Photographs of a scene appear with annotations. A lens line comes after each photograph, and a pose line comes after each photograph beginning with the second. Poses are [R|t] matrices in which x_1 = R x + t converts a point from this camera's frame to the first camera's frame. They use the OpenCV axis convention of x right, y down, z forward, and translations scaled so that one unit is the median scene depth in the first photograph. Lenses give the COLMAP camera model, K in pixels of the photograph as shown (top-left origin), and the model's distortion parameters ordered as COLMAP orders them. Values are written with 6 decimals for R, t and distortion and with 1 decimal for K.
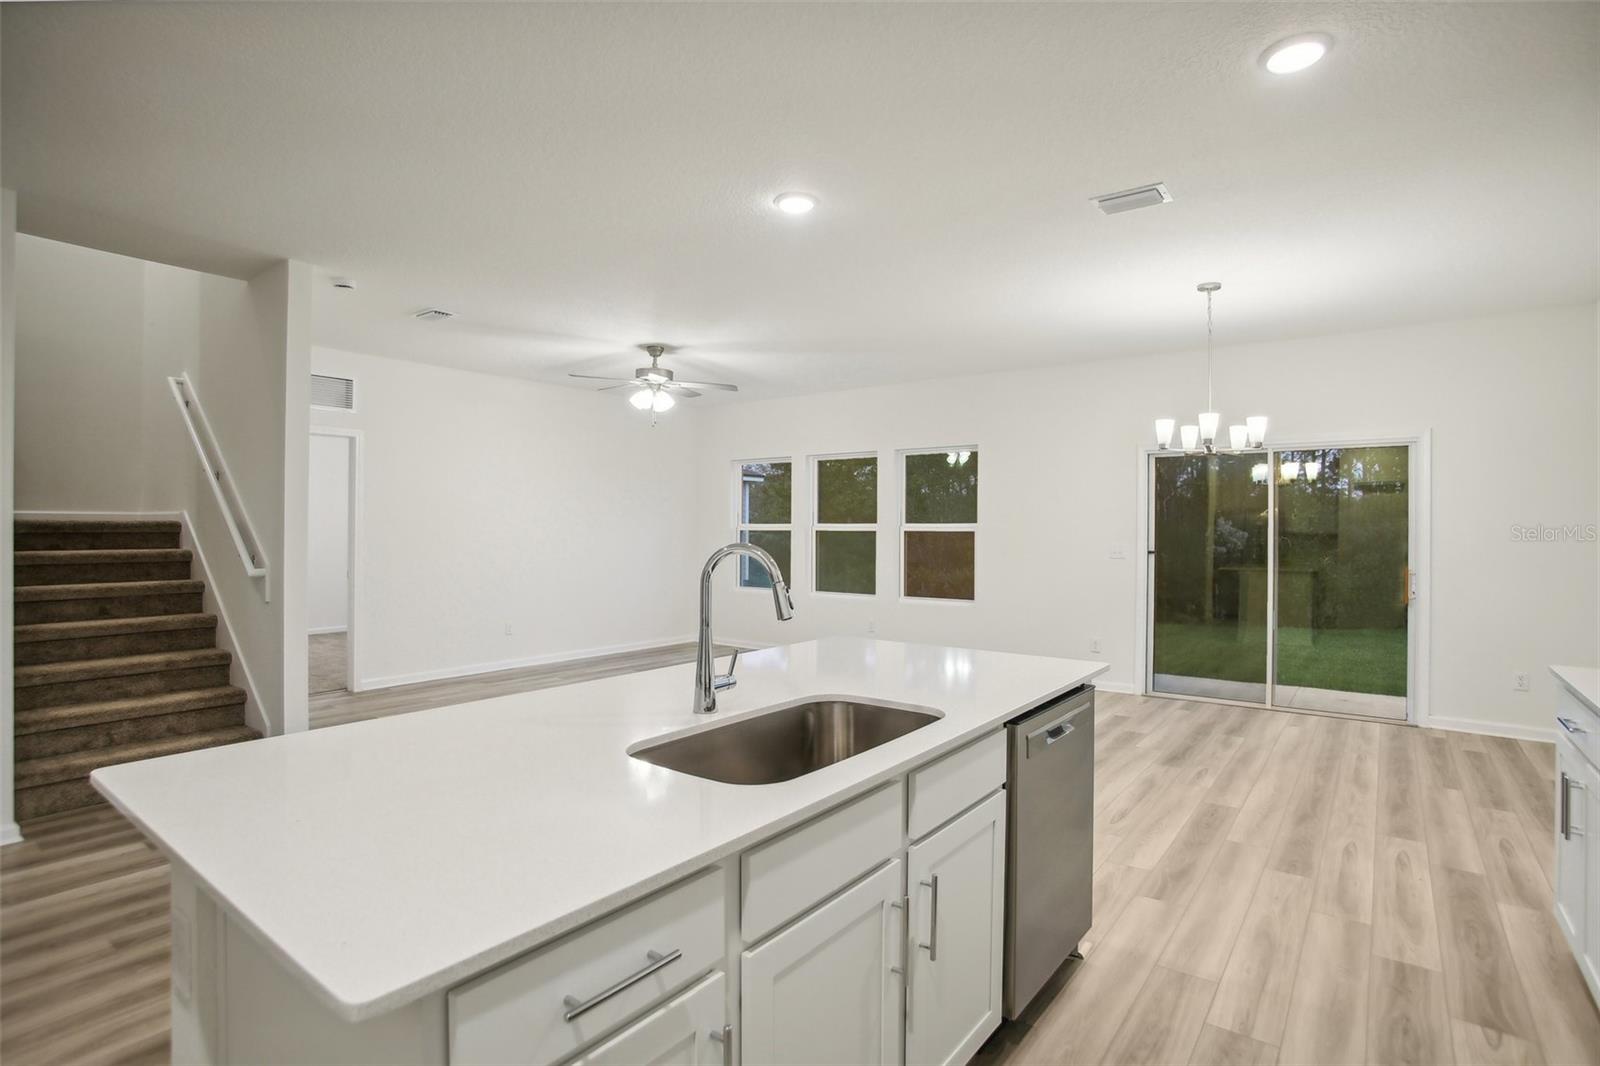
lens RADIAL K [[780.2, 0, 811.0], [0, 780.2, 528.5], [0, 0, 1]] dist [-0.062432, 0.019805]
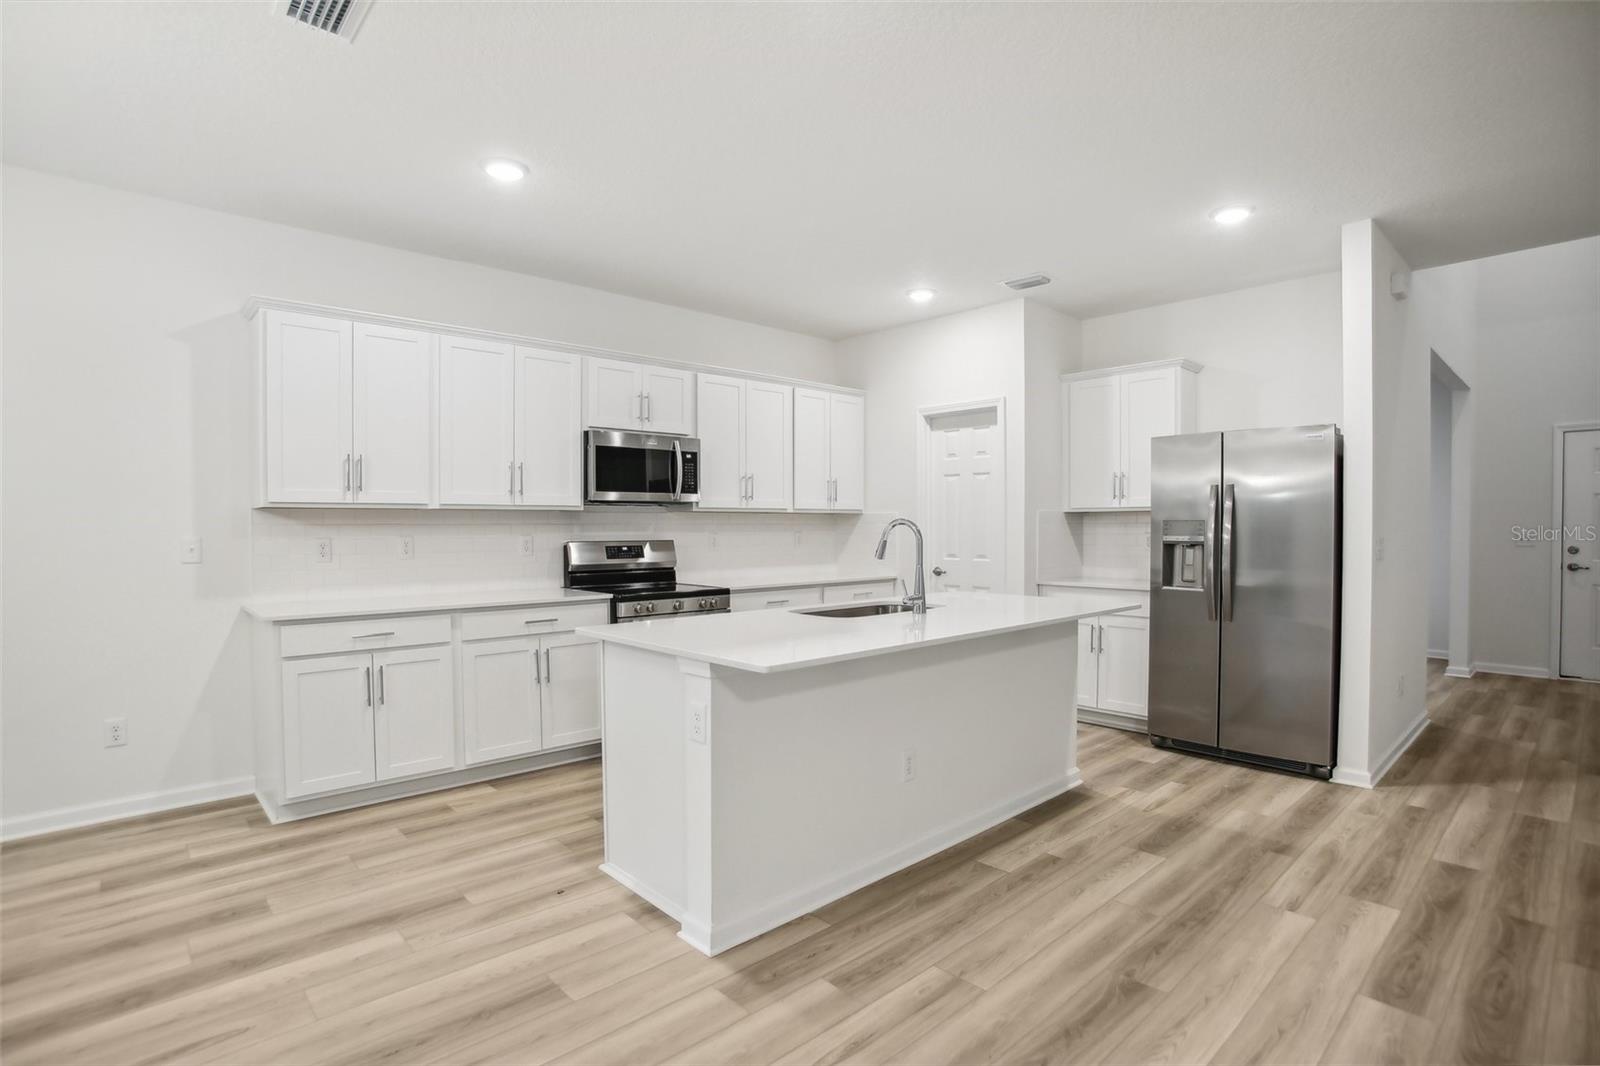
lens RADIAL K [[780.2, 0, 804.1], [0, 780.2, 543.2], [0, 0, 1]] dist [-0.062432, 0.019805]
pose [[-0.985098, -0.007261, 0.171842, -0.060605], [-0.003491, 0.999747, 0.022228, 0.007424], [-0.171960, 0.021297, -0.984874, 0.848887]]
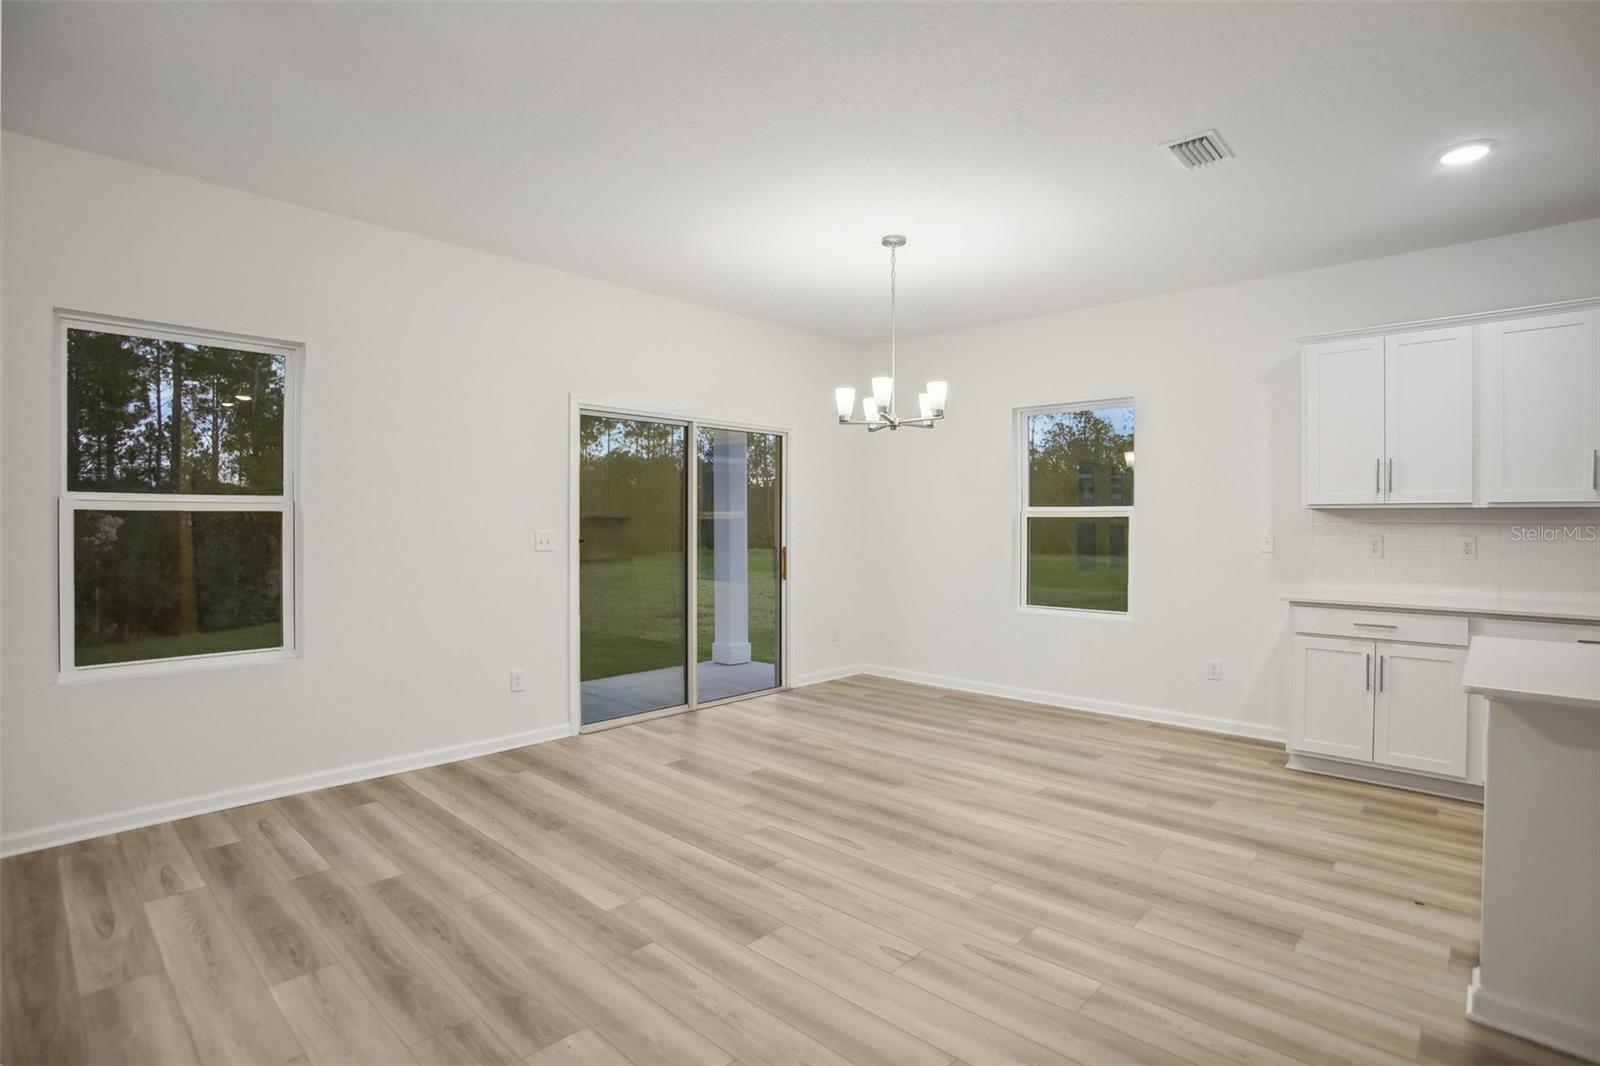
lens RADIAL K [[780.2, 0, 801.7], [0, 780.2, 524.8], [0, 0, 1]] dist [-0.062432, 0.019805]
pose [[0.102554, -0.006216, 0.994708, -0.299850], [-0.007137, 0.999950, 0.006984, 0.007574], [-0.994702, -0.007816, 0.102505, 0.741909]]
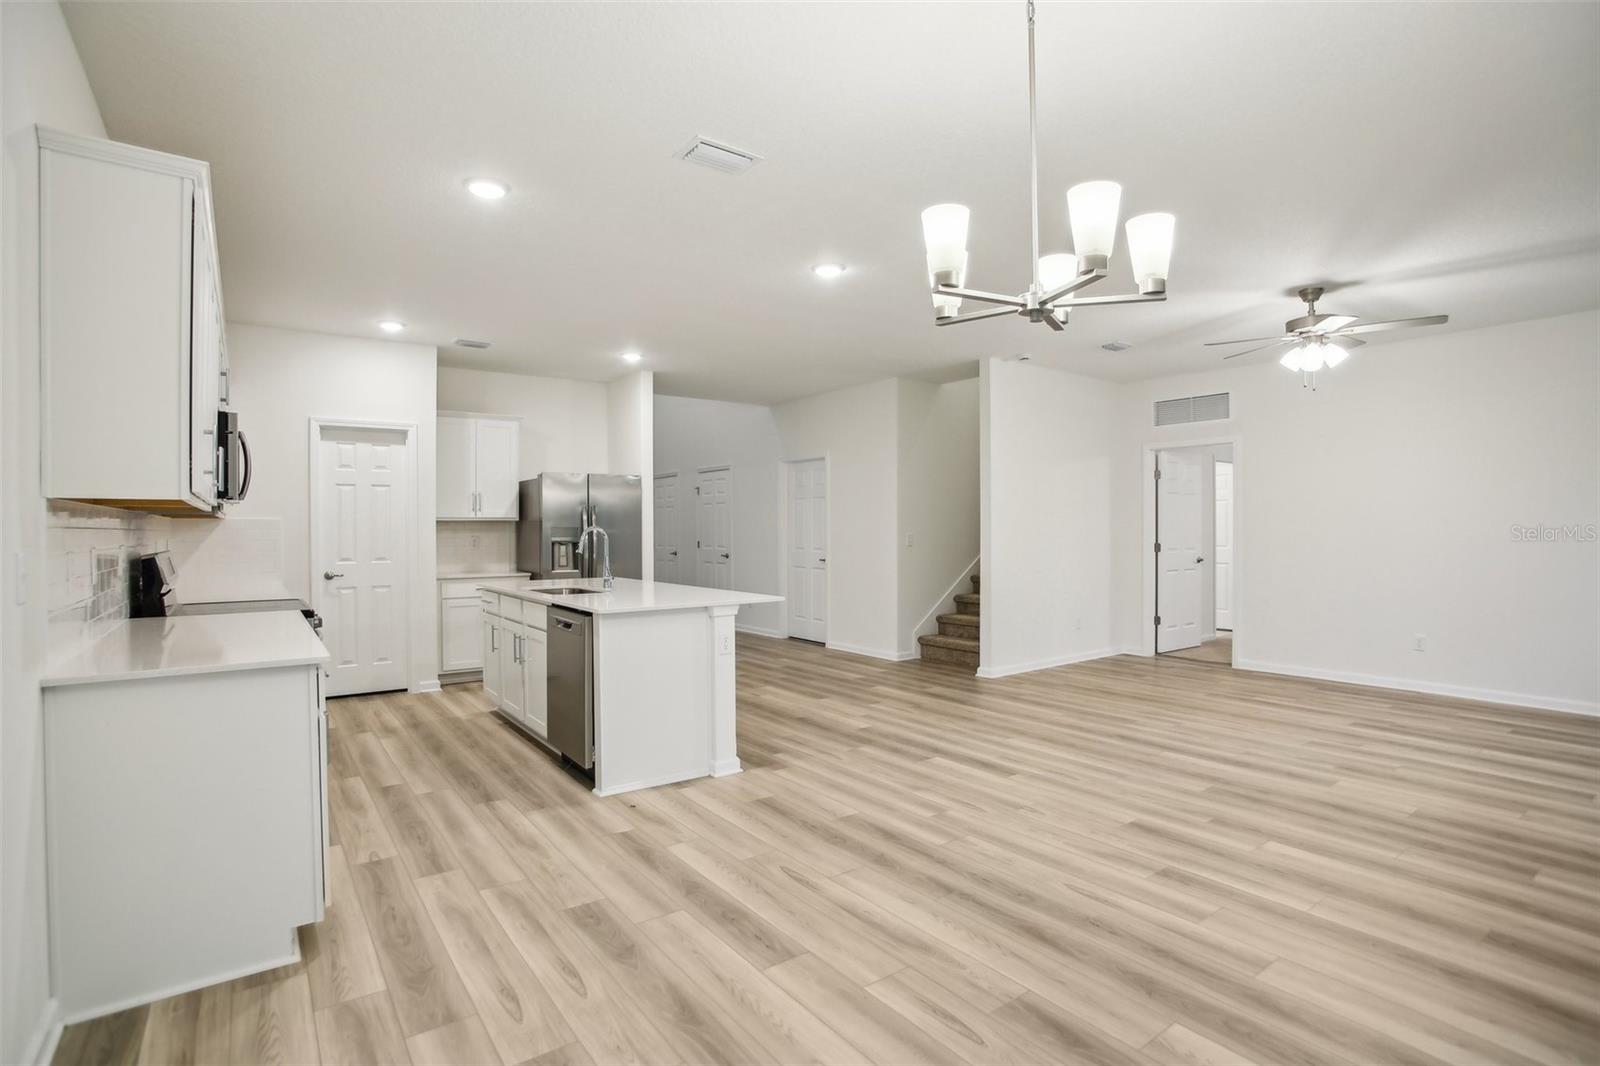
lens RADIAL K [[780.2, 0, 798.6], [0, 780.2, 529.6], [0, 0, 1]] dist [-0.062432, 0.019805]
pose [[-0.286287, -0.003964, -0.958136, 0.691896], [0.005364, 0.999969, -0.005739, 0.012013], [0.958129, -0.006782, -0.286256, 0.730977]]
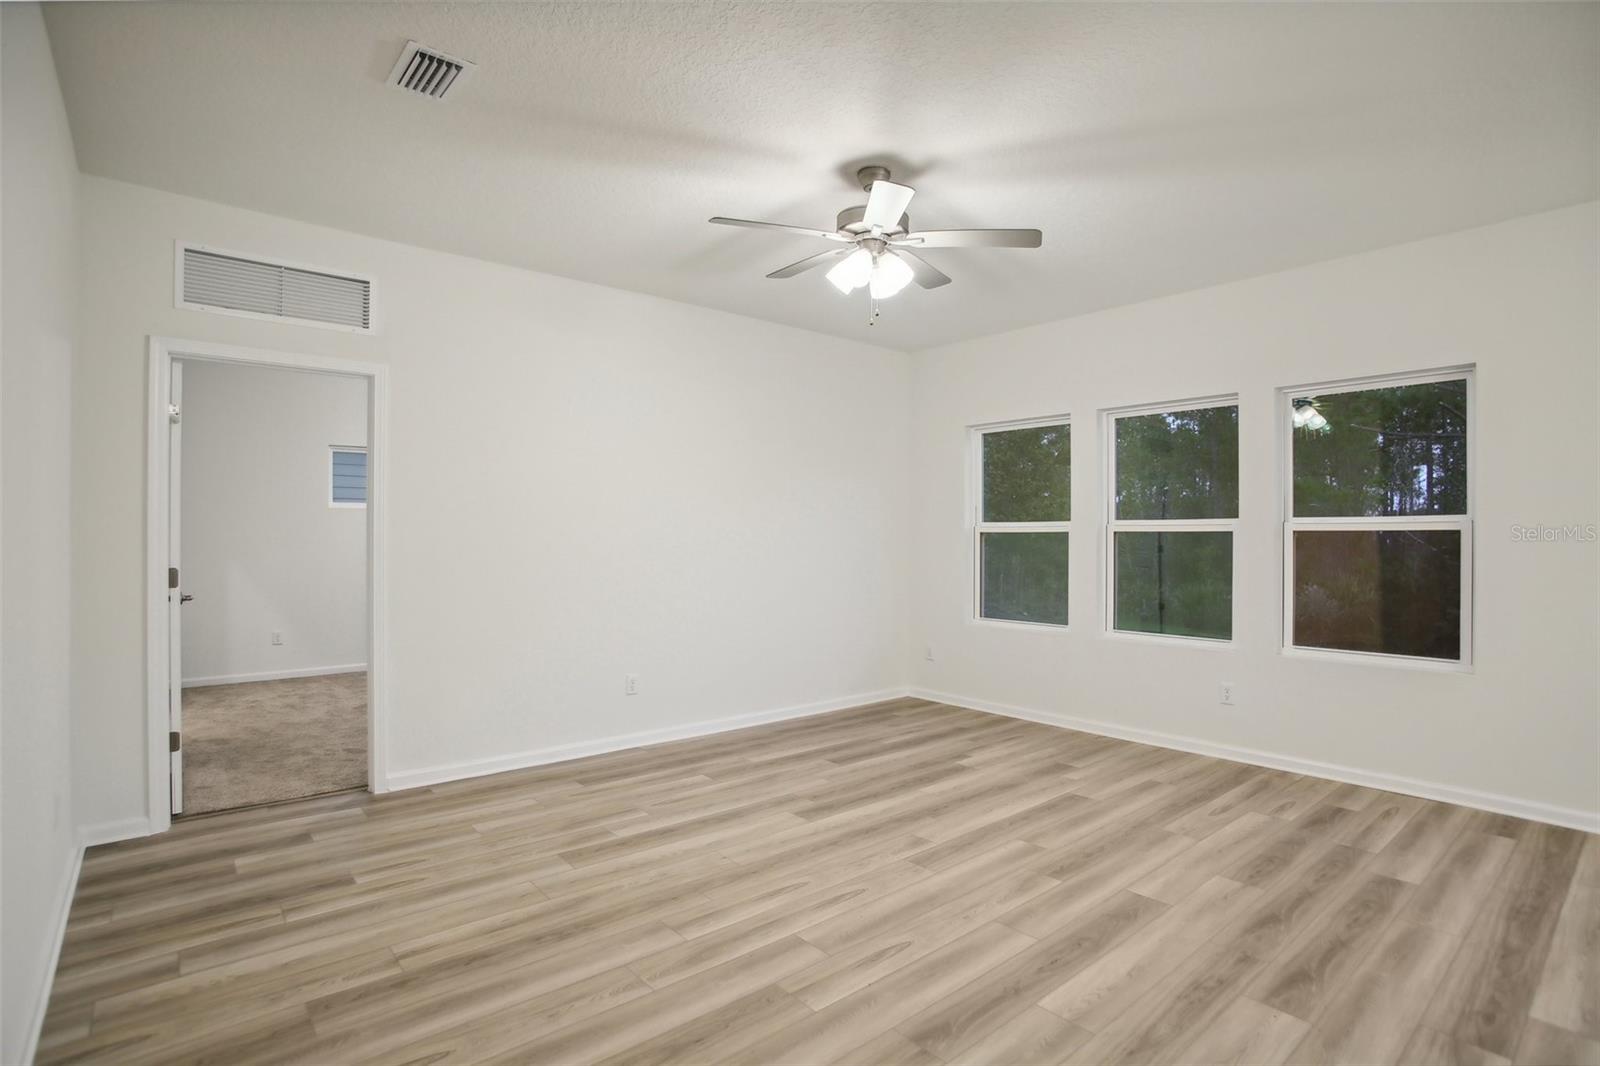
lens RADIAL K [[780.2, 0, 799.9], [0, 780.2, 536.2], [0, 0, 1]] dist [-0.062432, 0.019805]
pose [[0.975835, -0.000446, -0.218510, -0.139071], [0.000968, 0.999997, 0.002283, 0.007321], [0.218508, -0.002440, 0.975832, 0.493796]]
